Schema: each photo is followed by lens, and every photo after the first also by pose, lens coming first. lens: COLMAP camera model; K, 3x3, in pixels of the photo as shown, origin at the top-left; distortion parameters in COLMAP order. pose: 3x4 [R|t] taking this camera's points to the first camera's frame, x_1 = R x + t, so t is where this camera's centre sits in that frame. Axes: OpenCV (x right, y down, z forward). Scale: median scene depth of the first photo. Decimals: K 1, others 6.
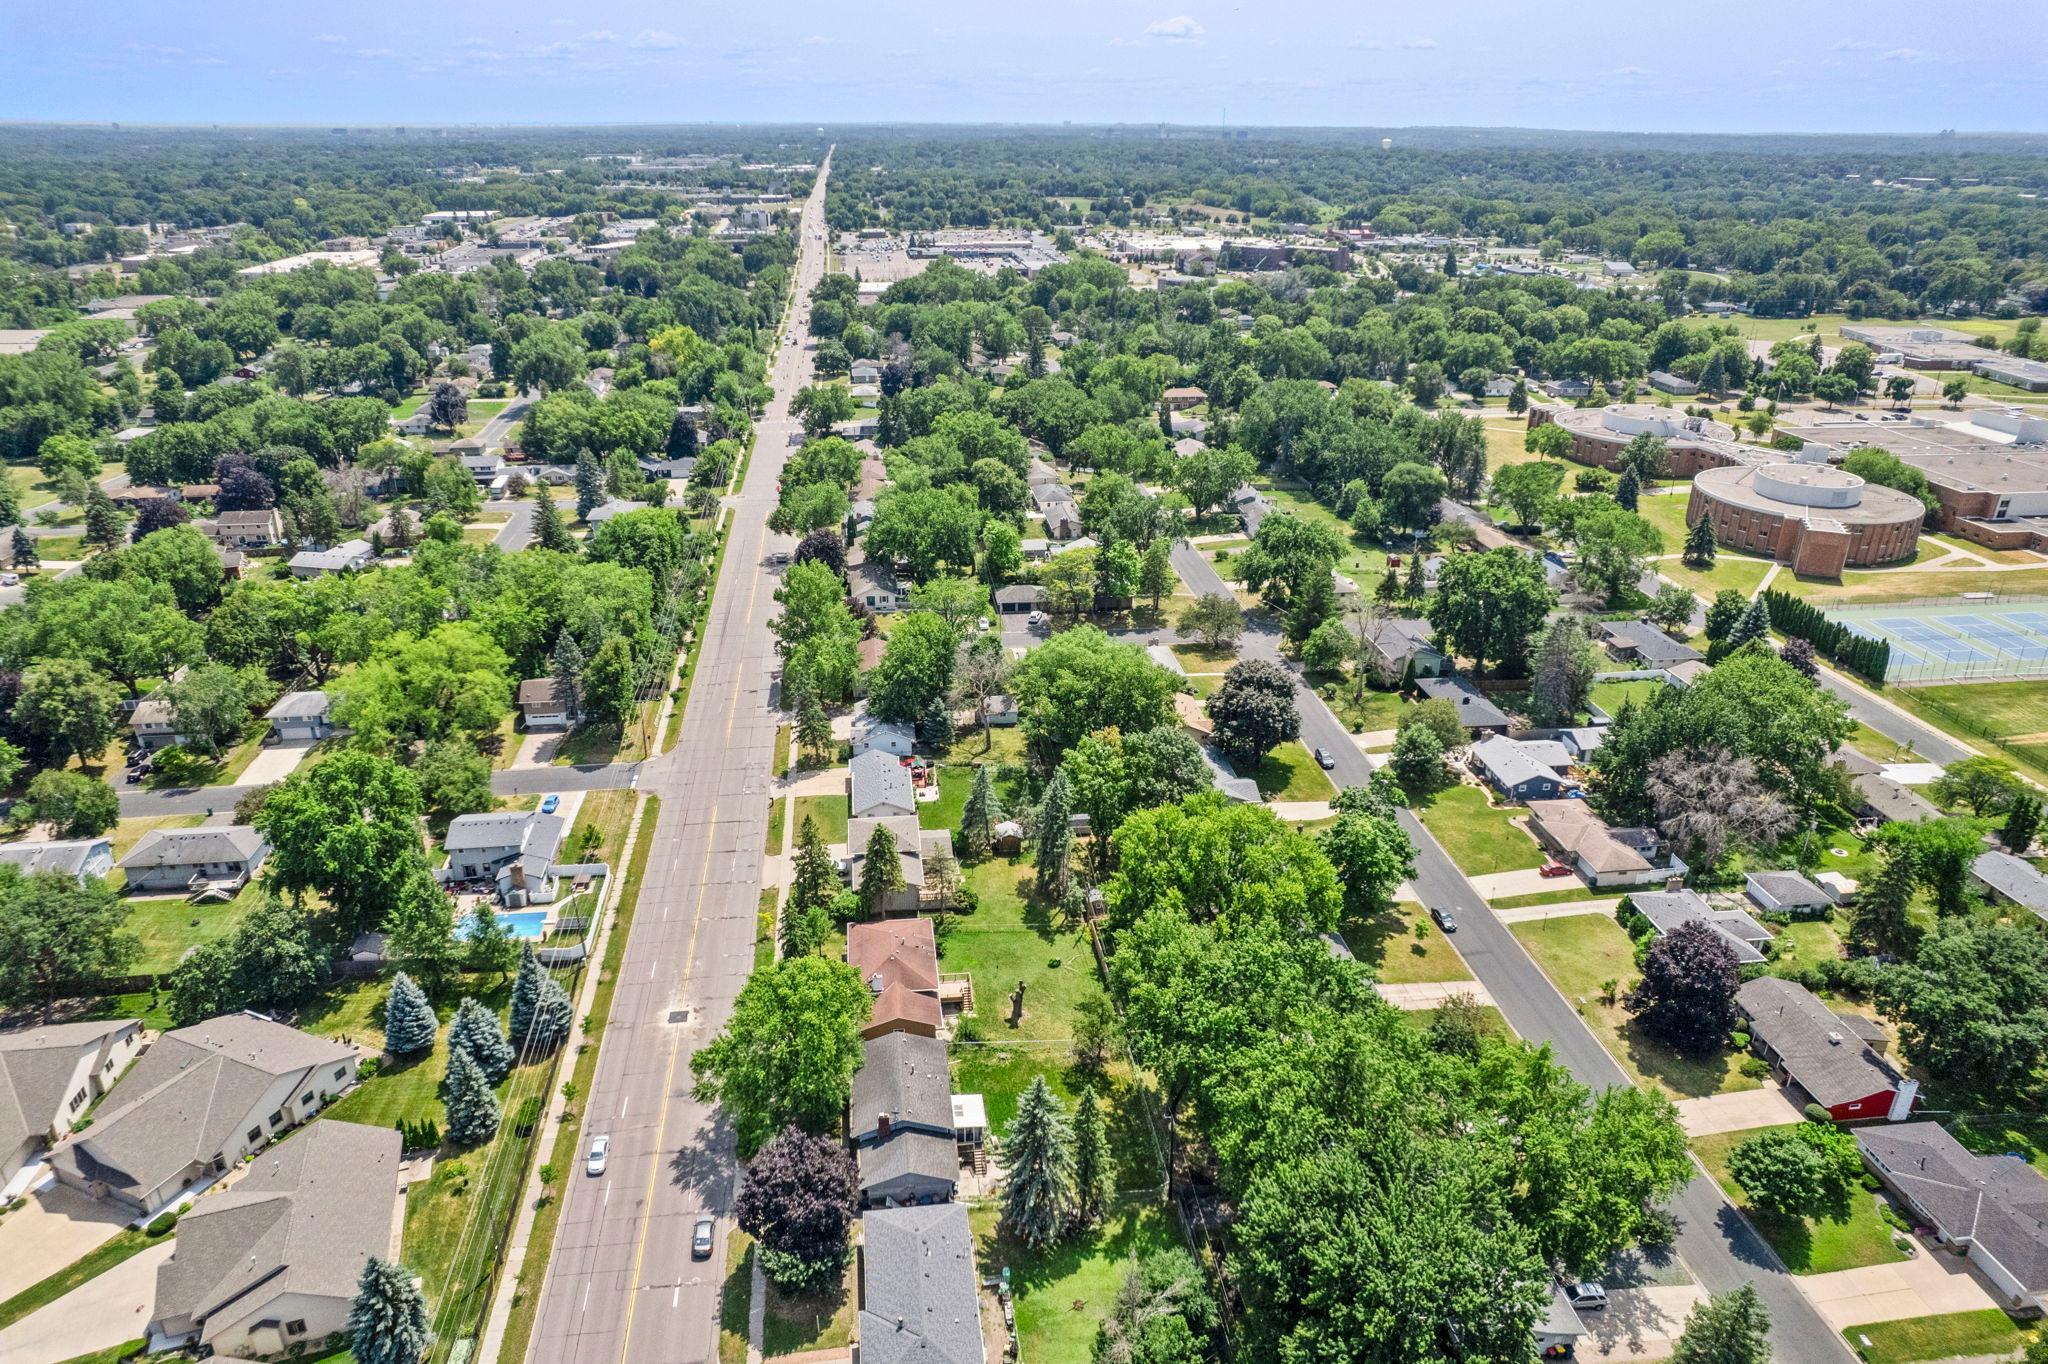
lens RADIAL K [[1322.0, 0, 1016.2], [0, 1322.0, 690.2], [0, 0, 1]] dist [-0.066423, 0.059864]
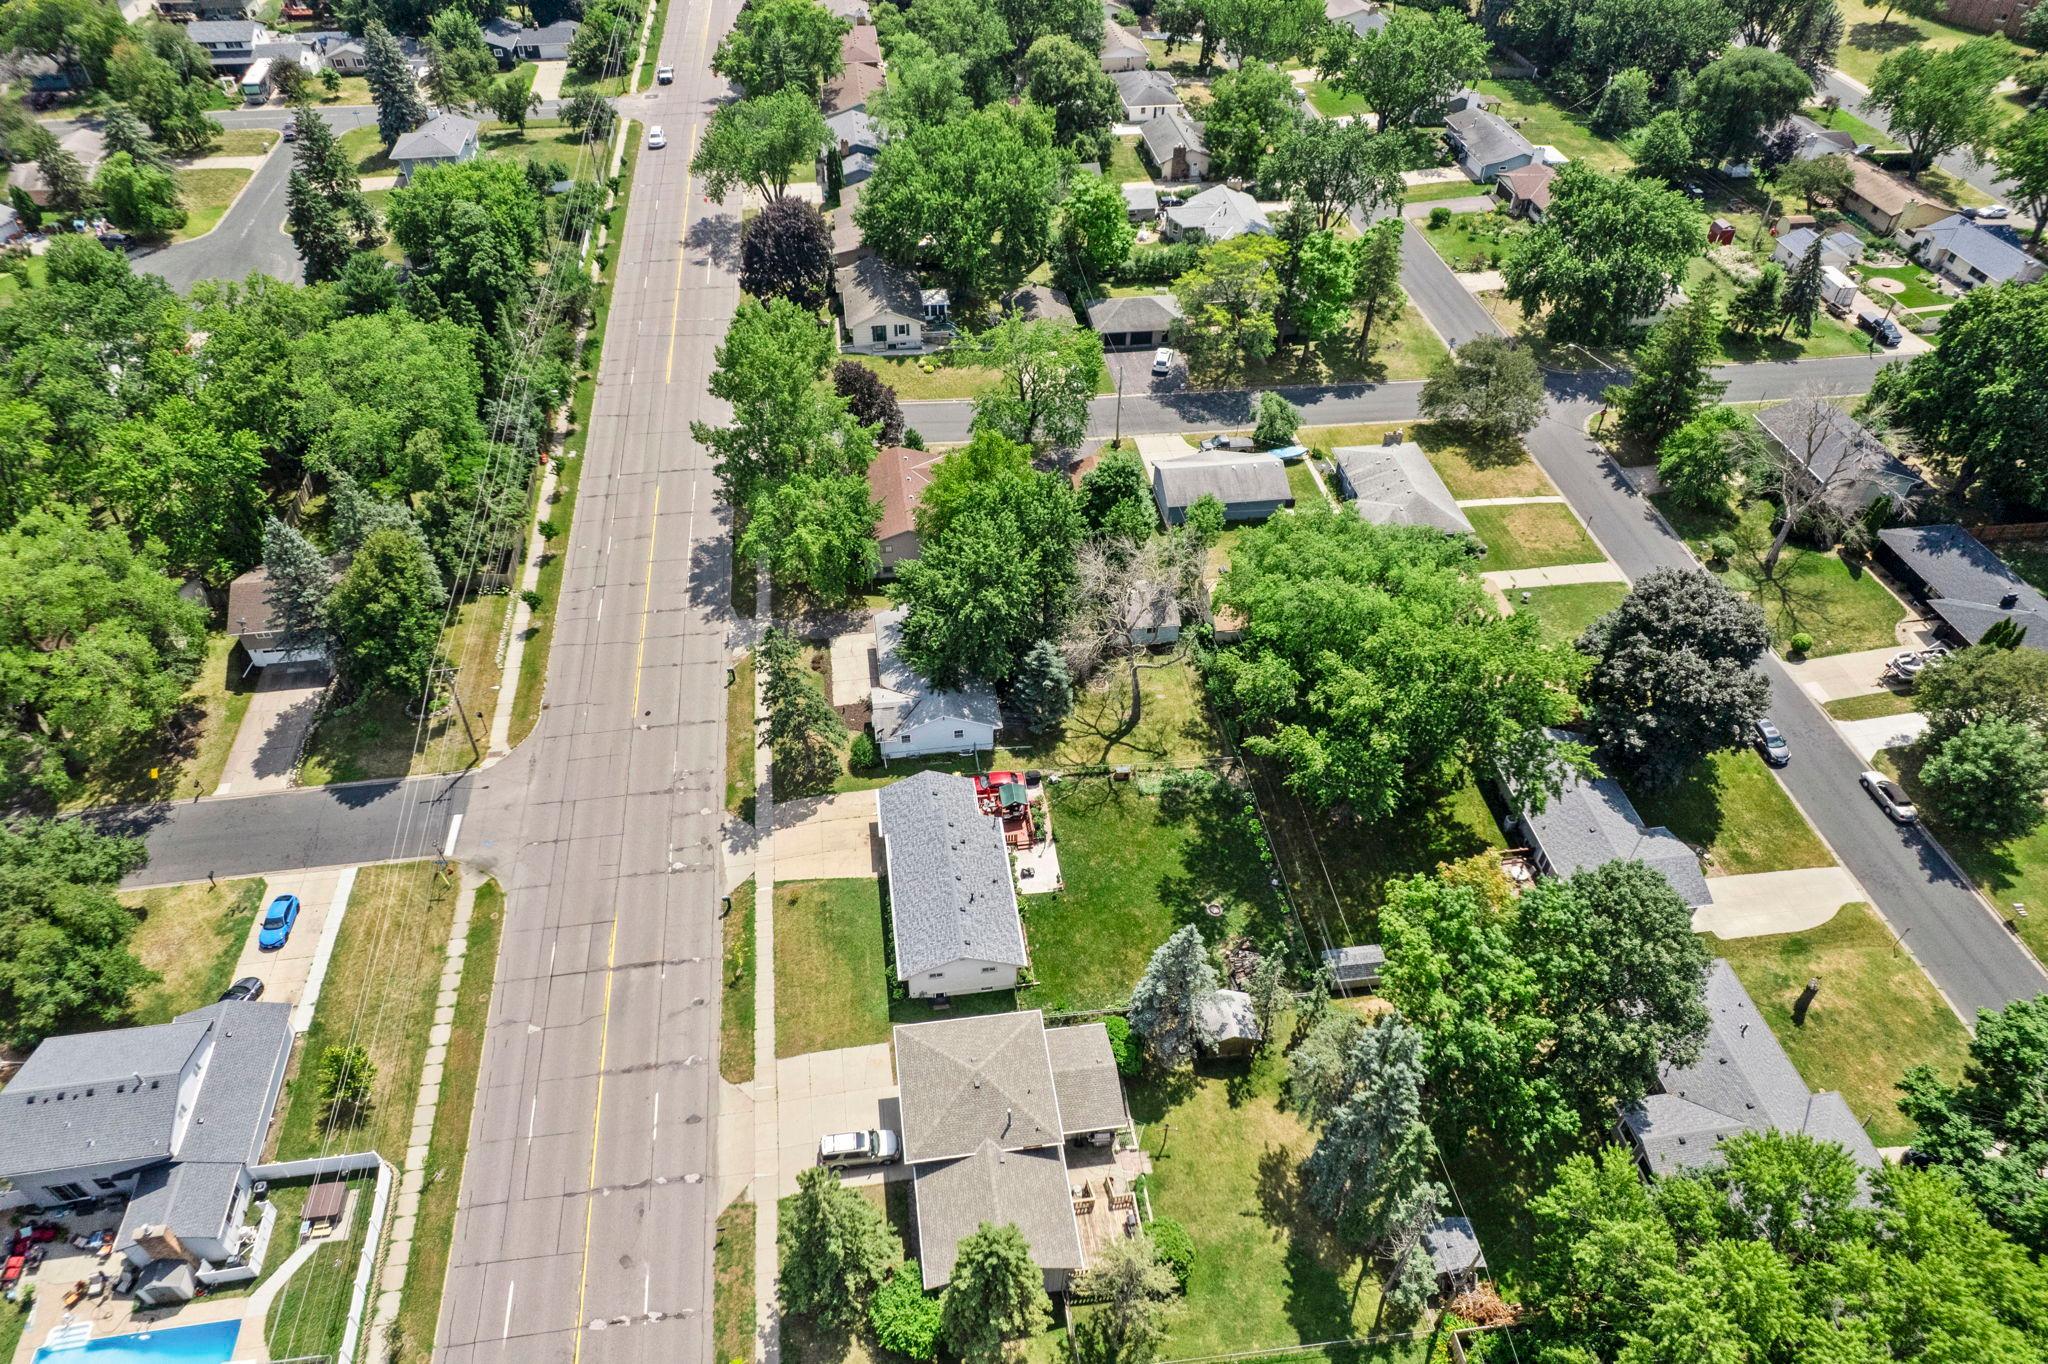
lens RADIAL K [[1327.1, 0, 1018.8], [0, 1327.1, 687.8], [0, 0, 1]] dist [-0.073479, 0.071536]
pose [[0.999814, -0.009624, 0.016726, -0.045702], [0.003489, 0.942625, 0.333836, -0.086156], [-0.018979, -0.333715, 0.942483, 0.305842]]
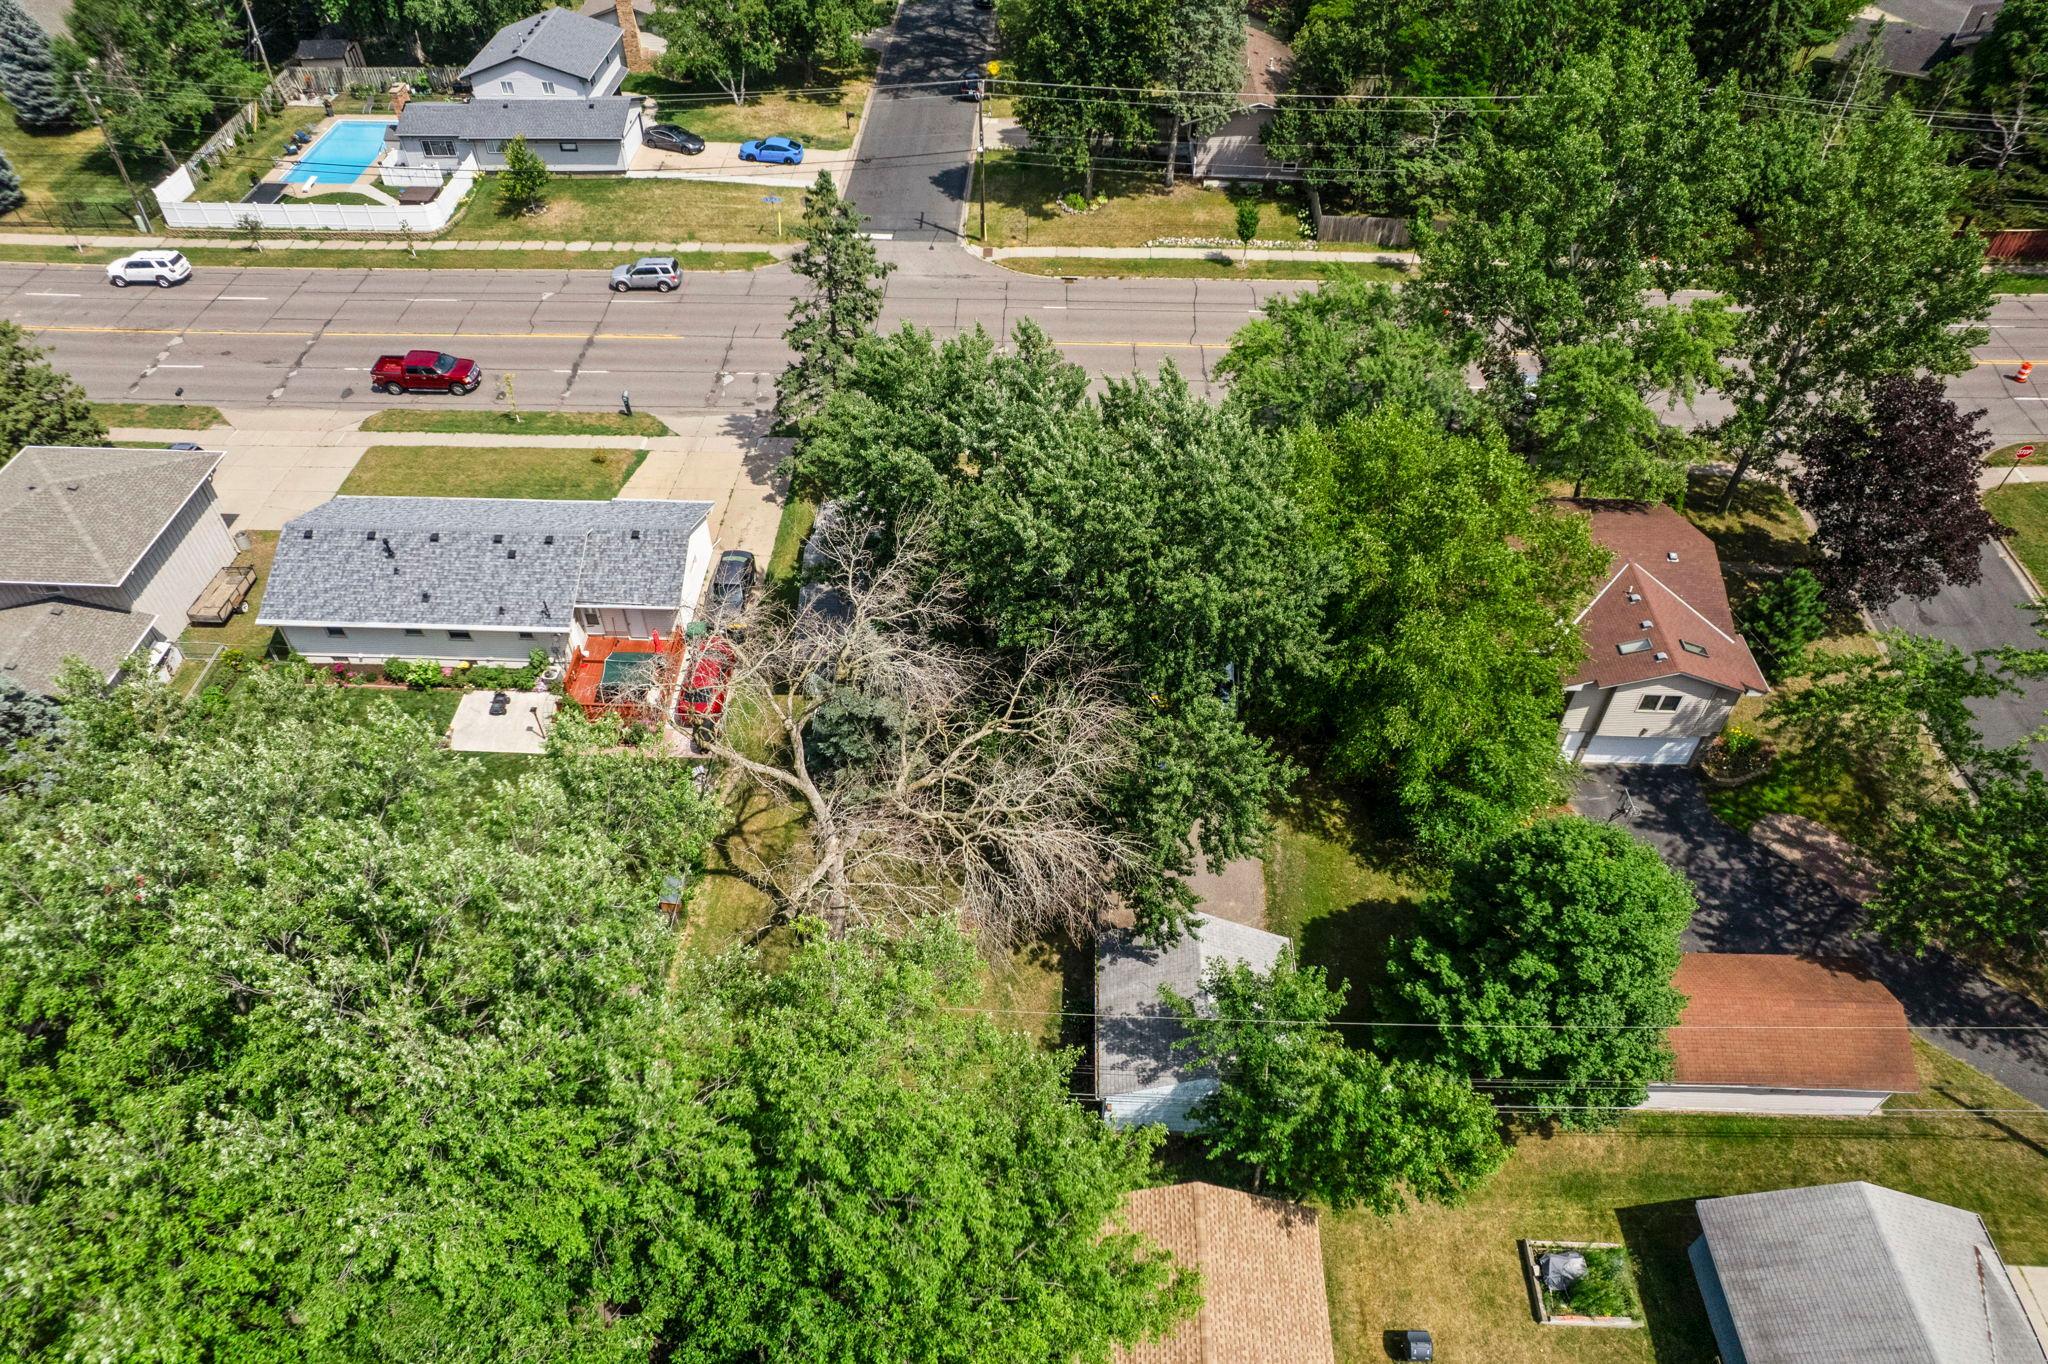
lens RADIAL K [[1316.5, 0, 1017.3], [0, 1316.5, 691.2], [0, 0, 1]] dist [-0.067905, 0.063776]
pose [[-0.159391, 0.698143, -0.697990, 0.057084], [-0.400650, 0.600440, 0.692063, -0.088154], [0.902261, 0.389958, 0.184006, 0.582344]]
